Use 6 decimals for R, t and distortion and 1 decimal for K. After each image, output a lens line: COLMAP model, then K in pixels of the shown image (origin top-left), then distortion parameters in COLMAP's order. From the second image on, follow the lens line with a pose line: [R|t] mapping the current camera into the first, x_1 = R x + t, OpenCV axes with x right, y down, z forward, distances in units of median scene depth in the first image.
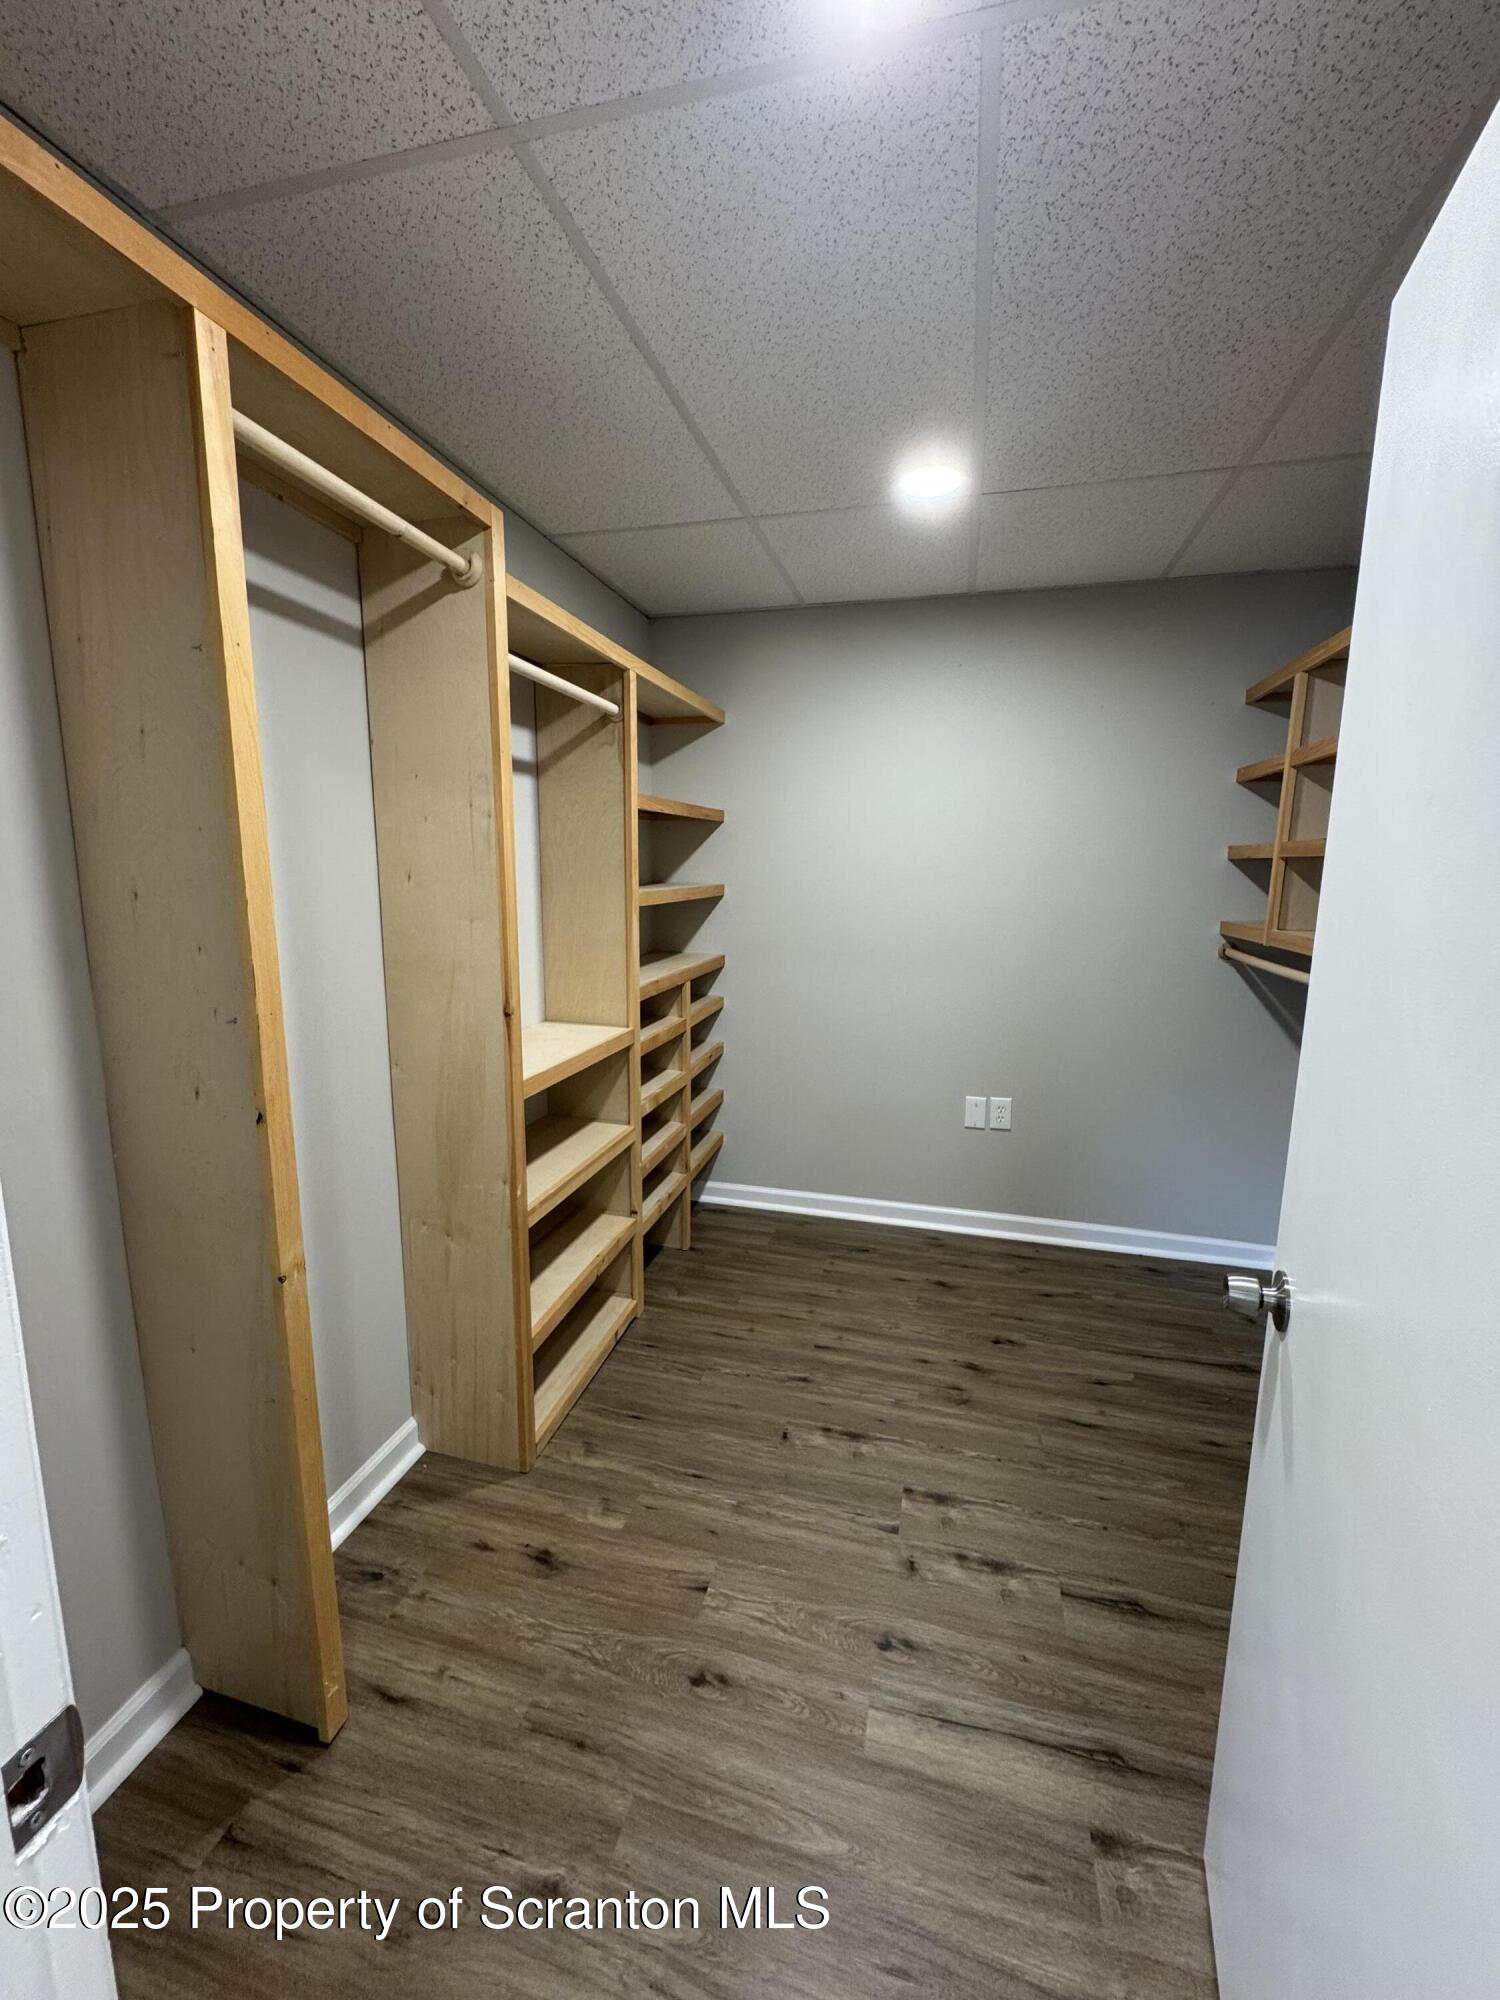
lens RADIAL K [[795.4, 0, 752.4], [0, 795.4, 994.7], [0, 0, 1]] dist [-0.003099, 0.000290]
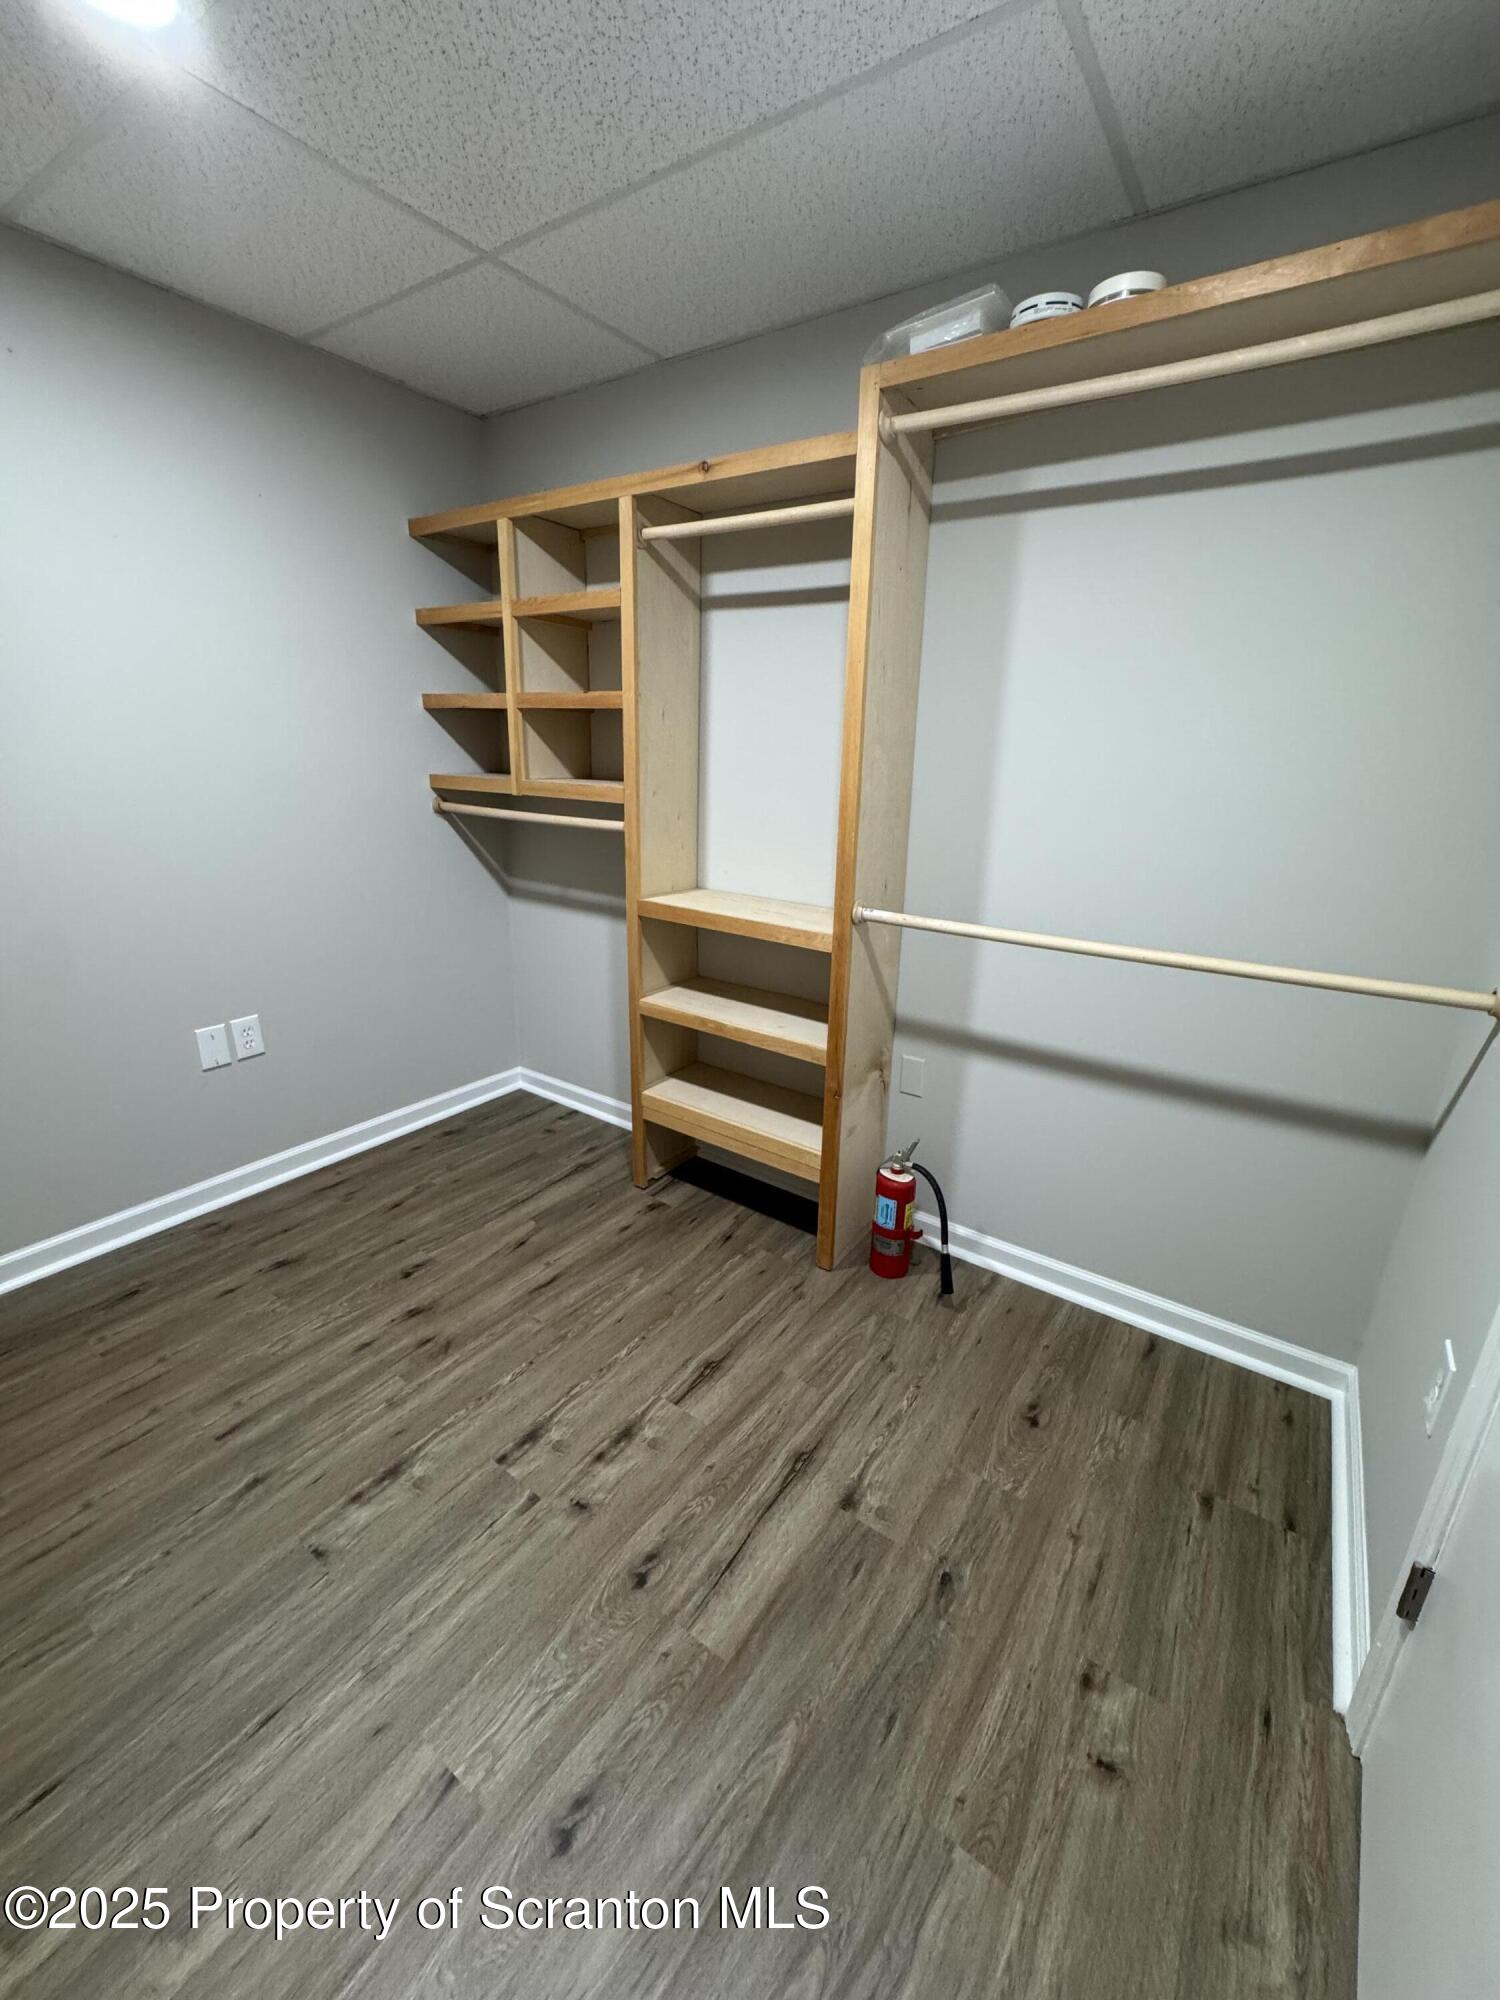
lens RADIAL K [[795.4, 0, 752.4], [0, 795.4, 994.7], [0, 0, 1]] dist [-0.003099, 0.000290]
pose [[0.340505, -0.276922, 0.898538, -0.327218], [0.120382, 0.960620, 0.250436, -0.041574], [-0.932505, 0.022893, 0.360432, 0.398912]]
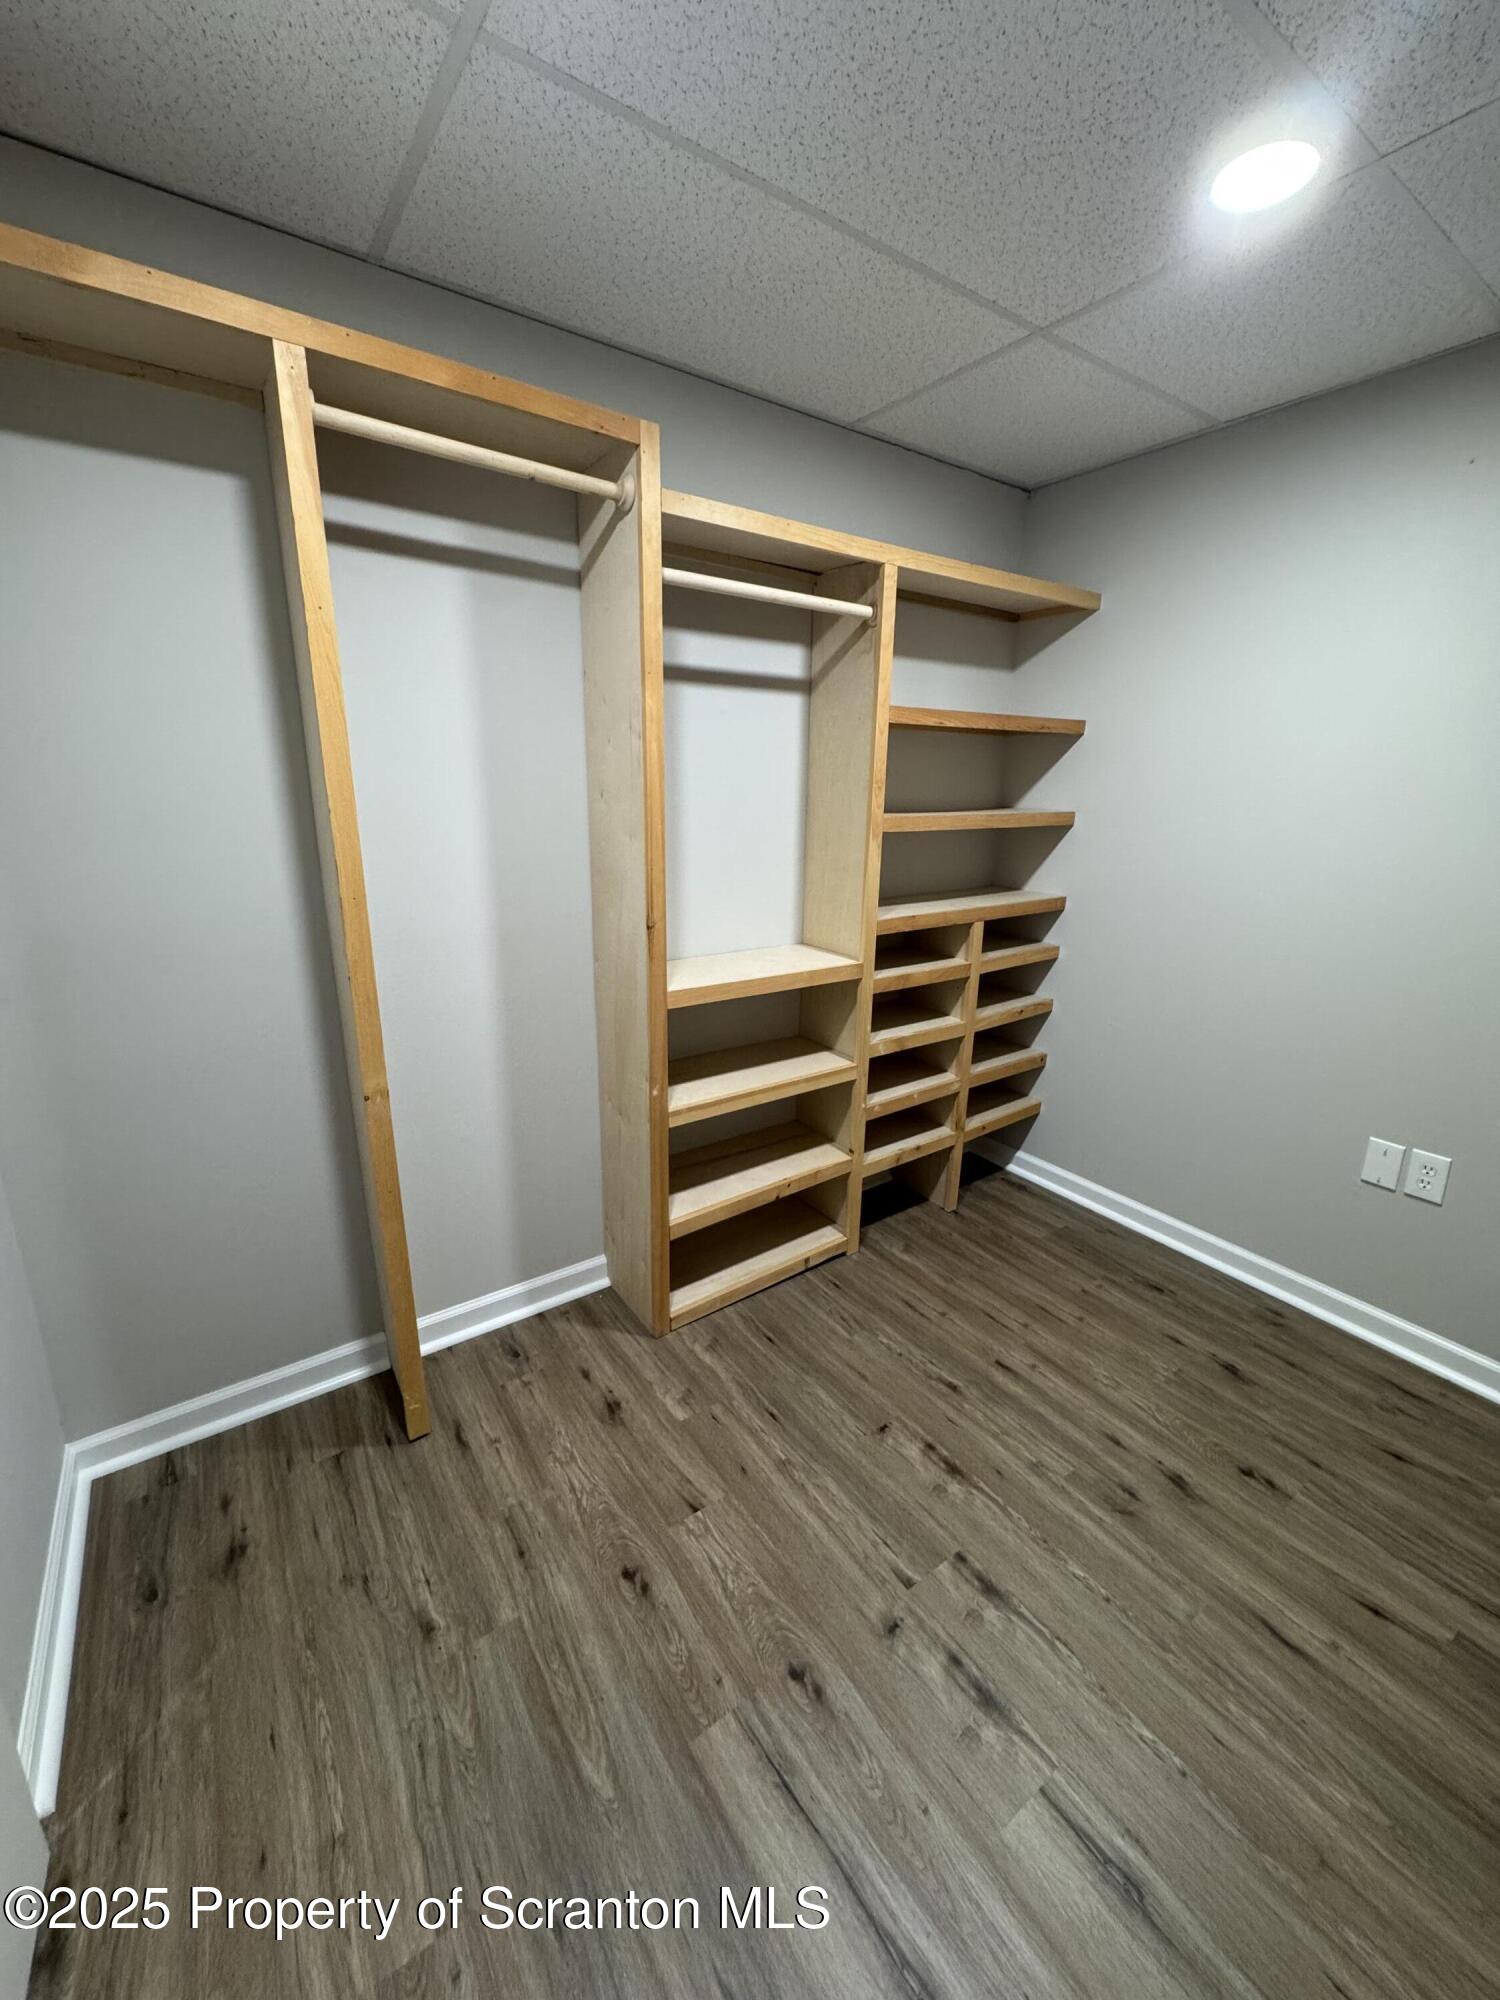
lens RADIAL K [[795.4, 0, 752.4], [0, 795.4, 994.7], [0, 0, 1]] dist [-0.003099, 0.000290]
pose [[0.764026, 0.167508, -0.623061, 0.422053], [-0.109790, 0.985379, 0.130287, -0.035205], [0.635776, -0.031136, 0.771246, 0.228219]]
